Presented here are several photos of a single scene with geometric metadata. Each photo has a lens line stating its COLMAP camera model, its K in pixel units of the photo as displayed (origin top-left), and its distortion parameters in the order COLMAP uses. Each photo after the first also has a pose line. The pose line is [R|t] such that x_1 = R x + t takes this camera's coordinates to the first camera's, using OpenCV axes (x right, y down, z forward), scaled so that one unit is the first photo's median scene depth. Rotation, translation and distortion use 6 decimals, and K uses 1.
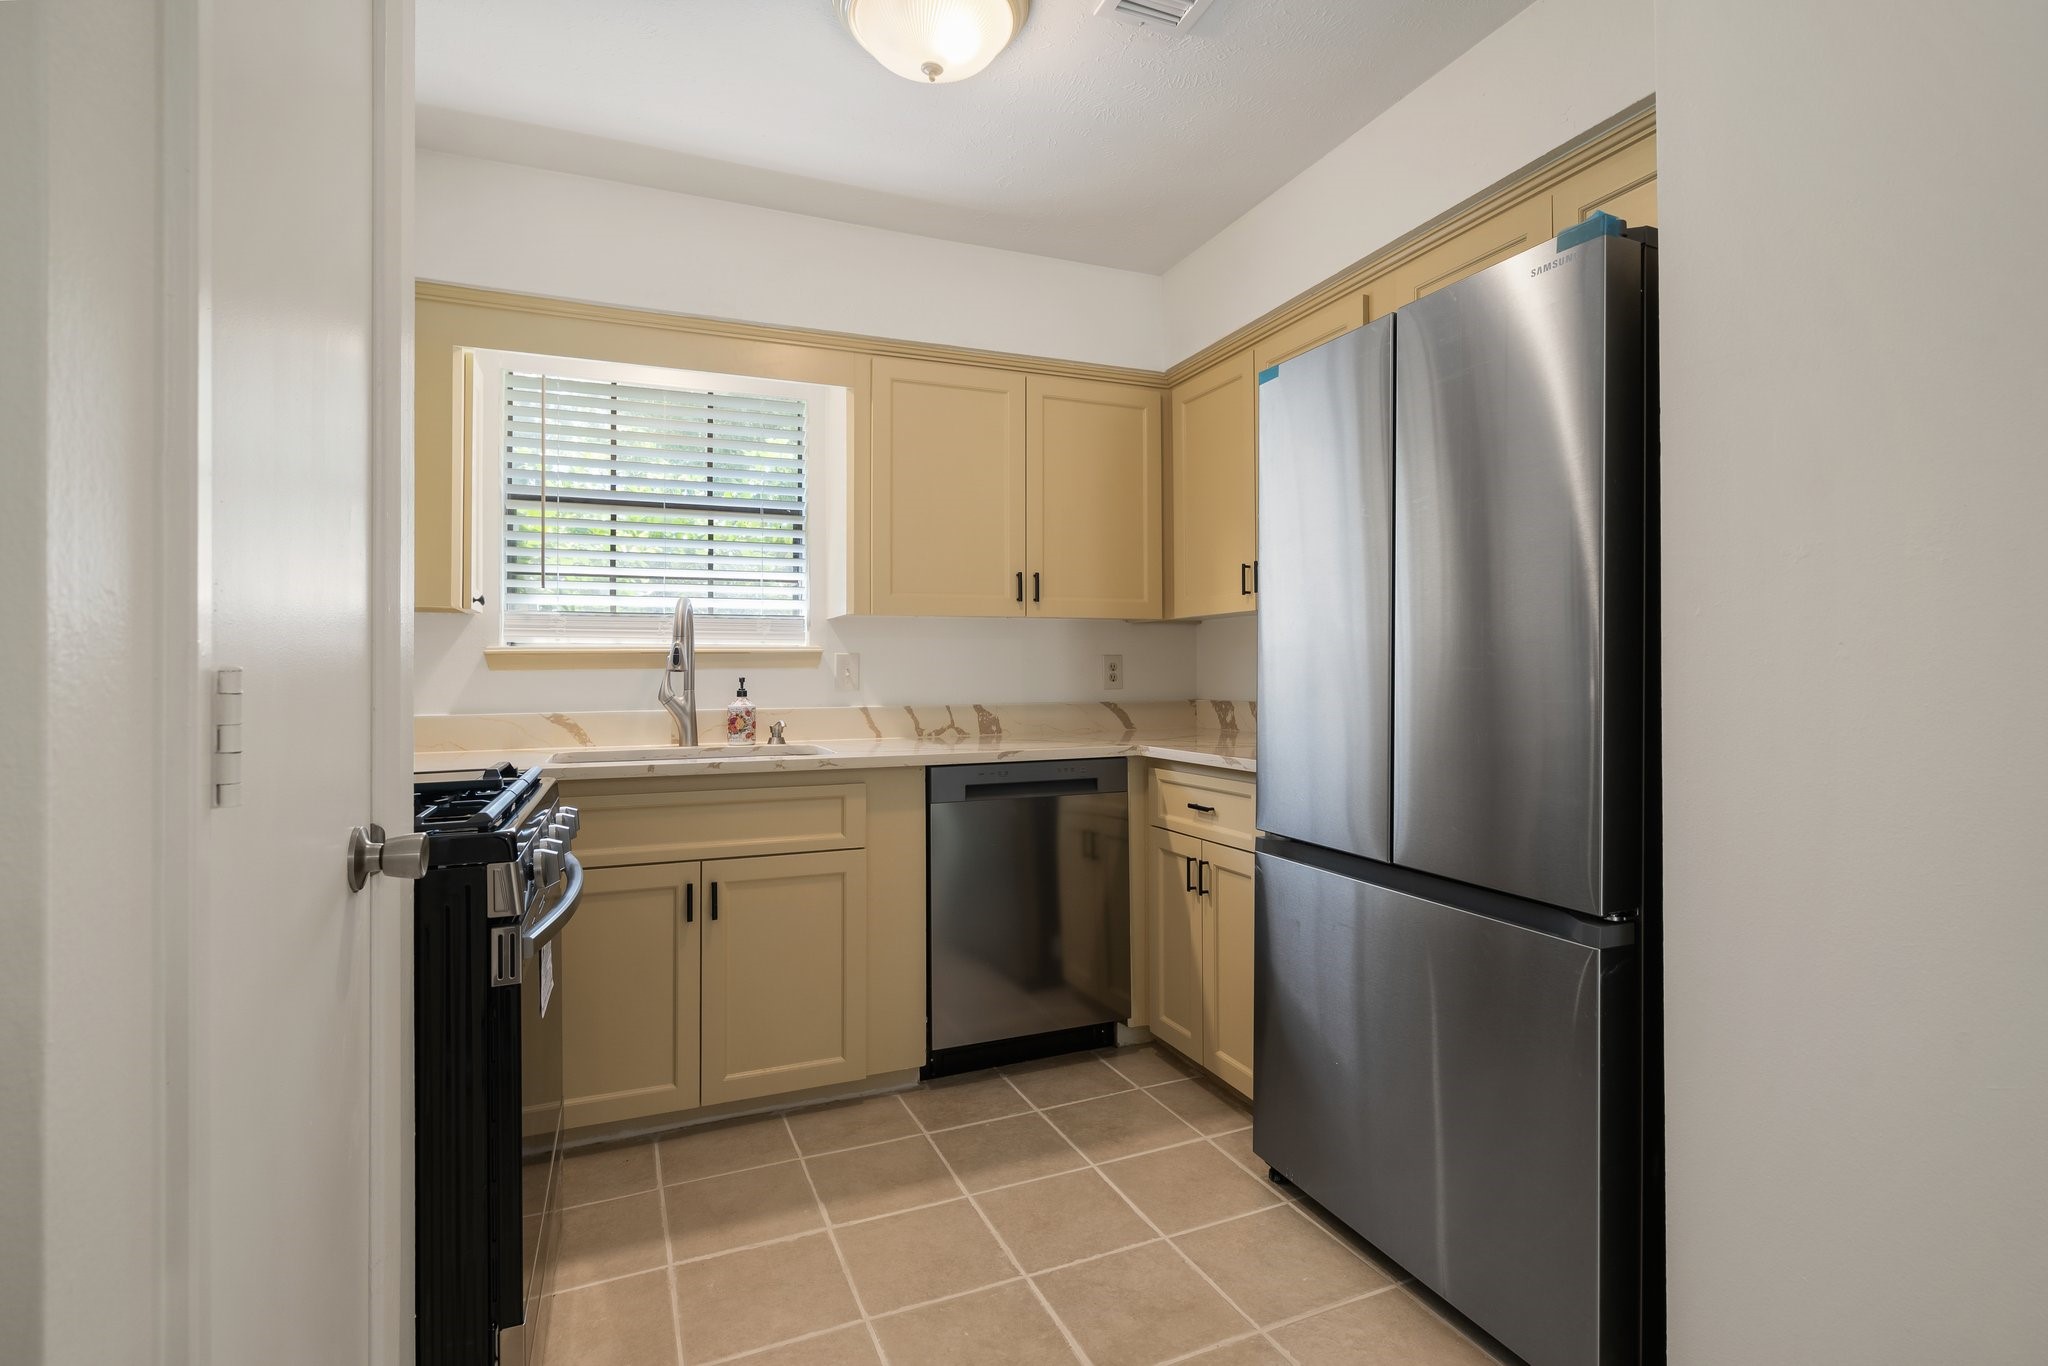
lens RADIAL K [[973.4, 0, 1031.1], [0, 973.4, 641.2], [0, 0, 1]] dist [-0.000735, 0.000428]
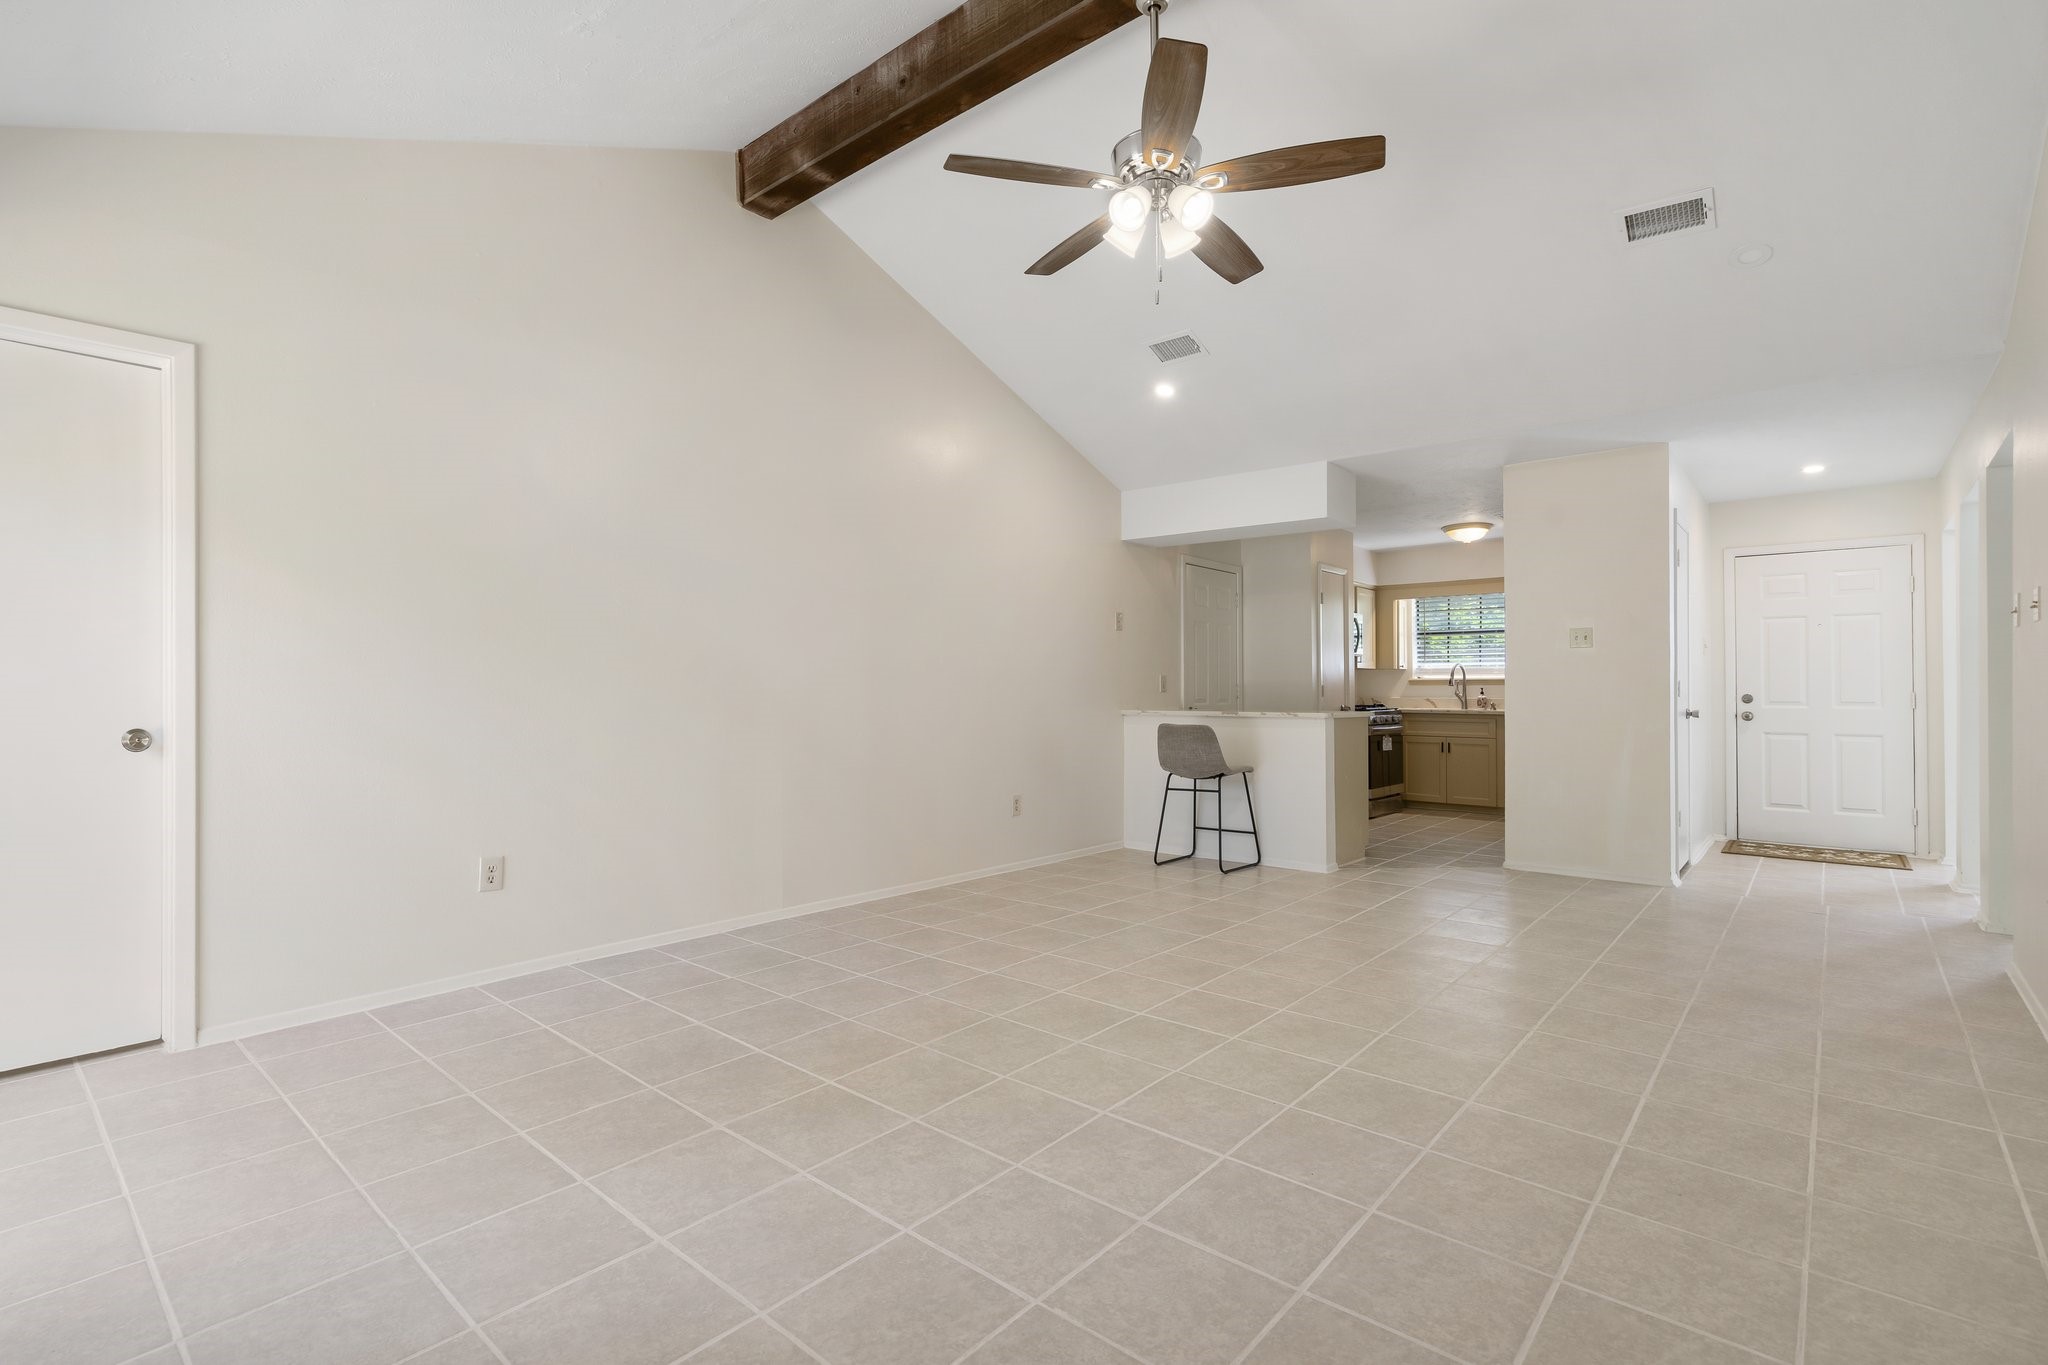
lens RADIAL K [[951.2, 0, 1013.7], [0, 951.2, 679.4], [0, 0, 1]] dist [-0.001128, 0.000524]
pose [[0.440093, -0.001764, -0.897950, 1.816245], [0.025265, 0.999626, 0.010419, -0.061398], [0.897596, -0.027272, 0.439974, -1.717293]]
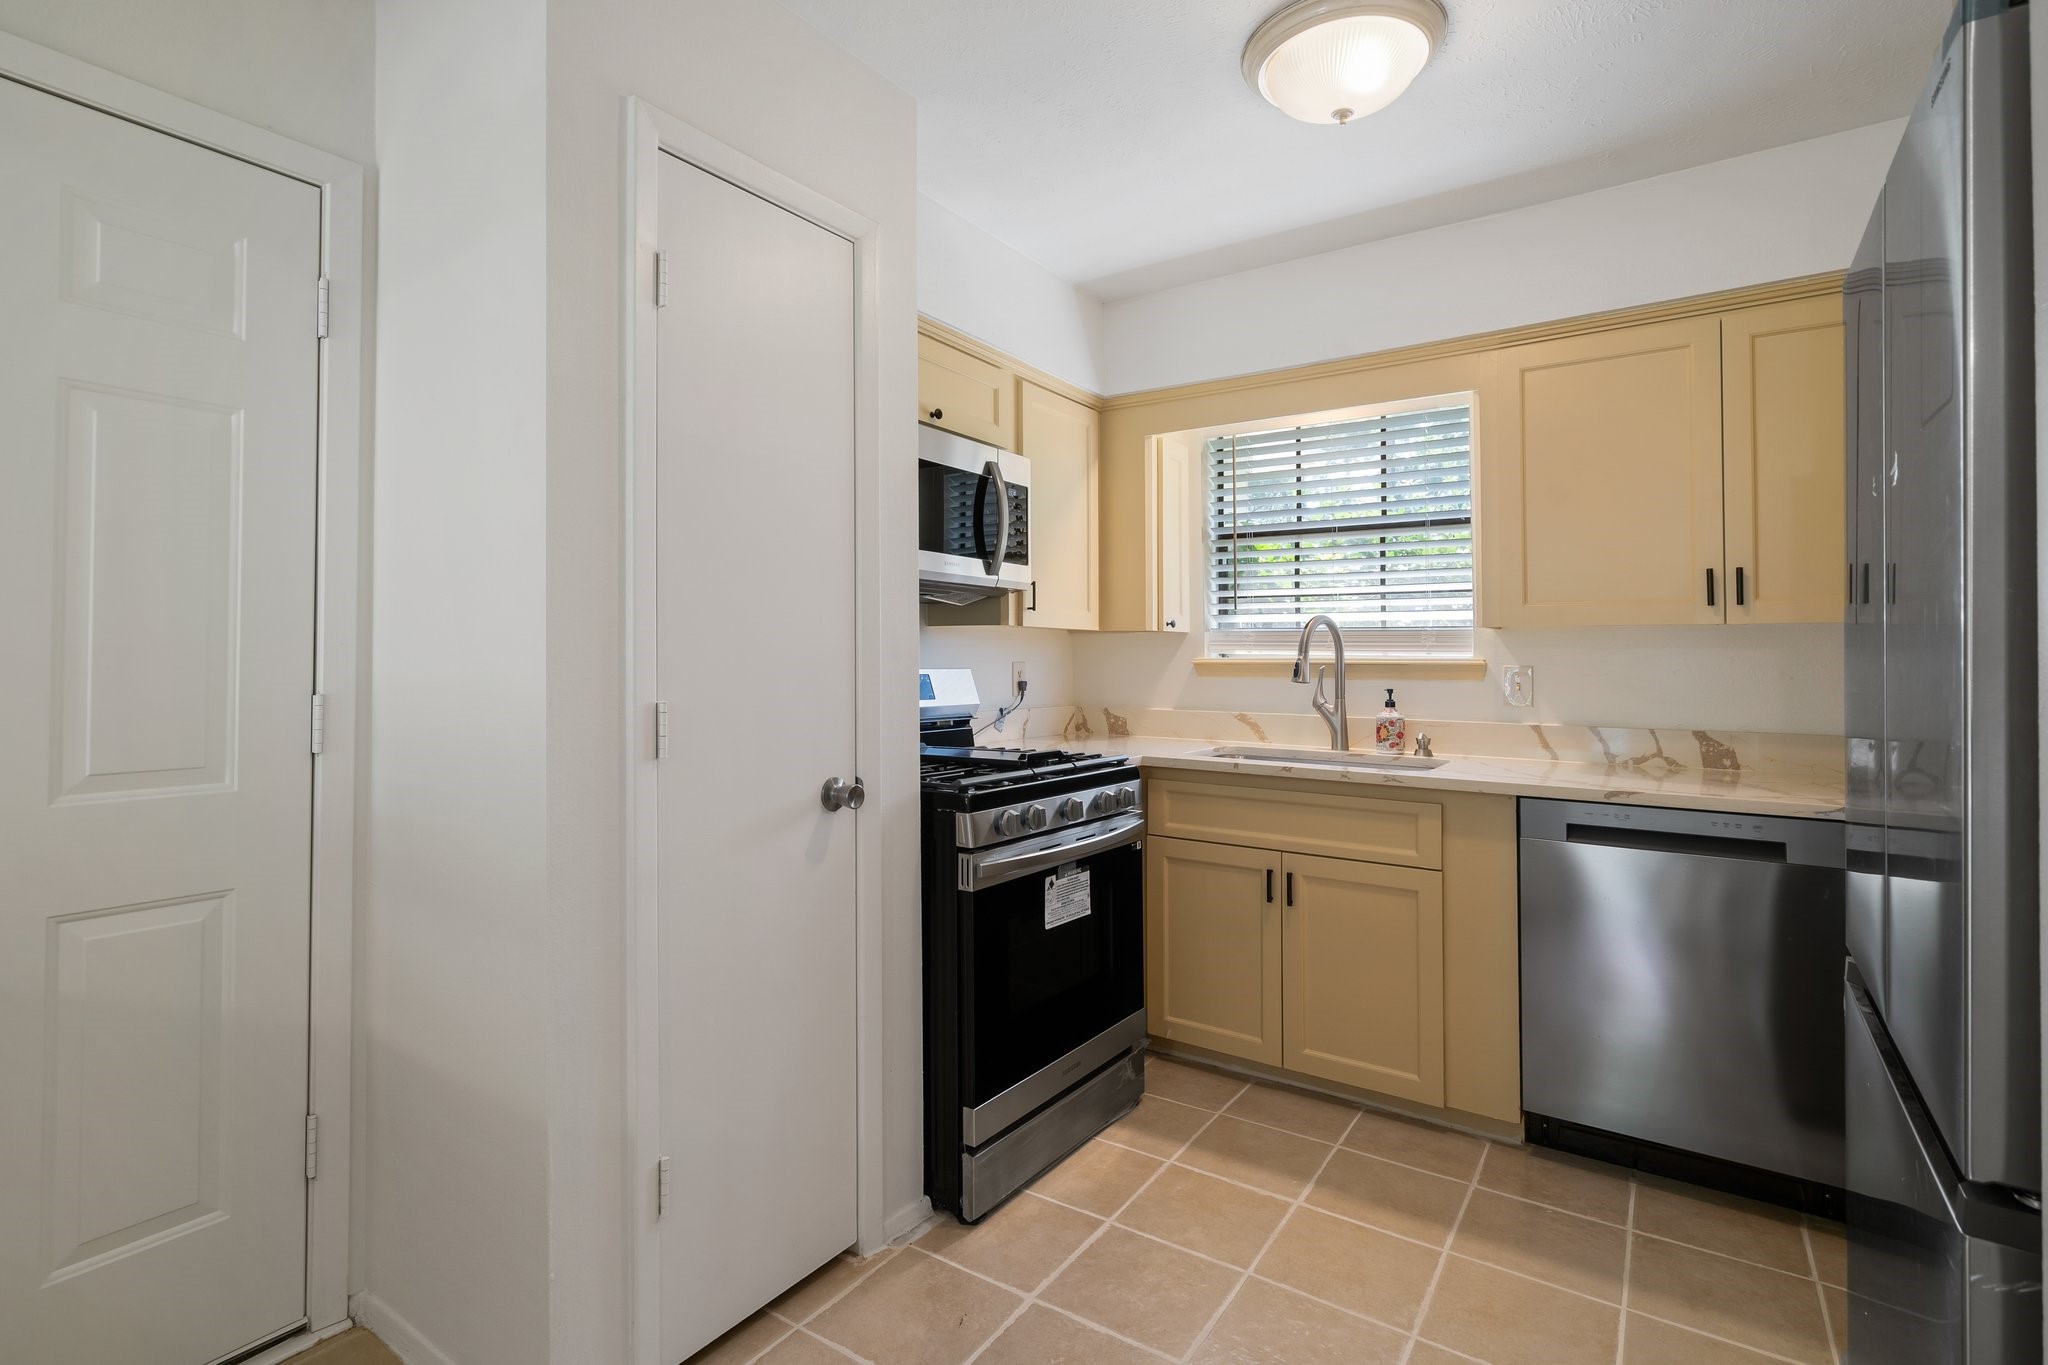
lens RADIAL K [[985.8, 0, 998.7], [0, 985.8, 620.6], [0, 0, 1]] dist [0.001781, 0.000595]
pose [[0.526715, -0.021216, -0.849777, 0.392253], [0.016928, 0.999752, -0.014469, -0.028368], [0.849873, -0.006764, 0.526943, 0.091319]]
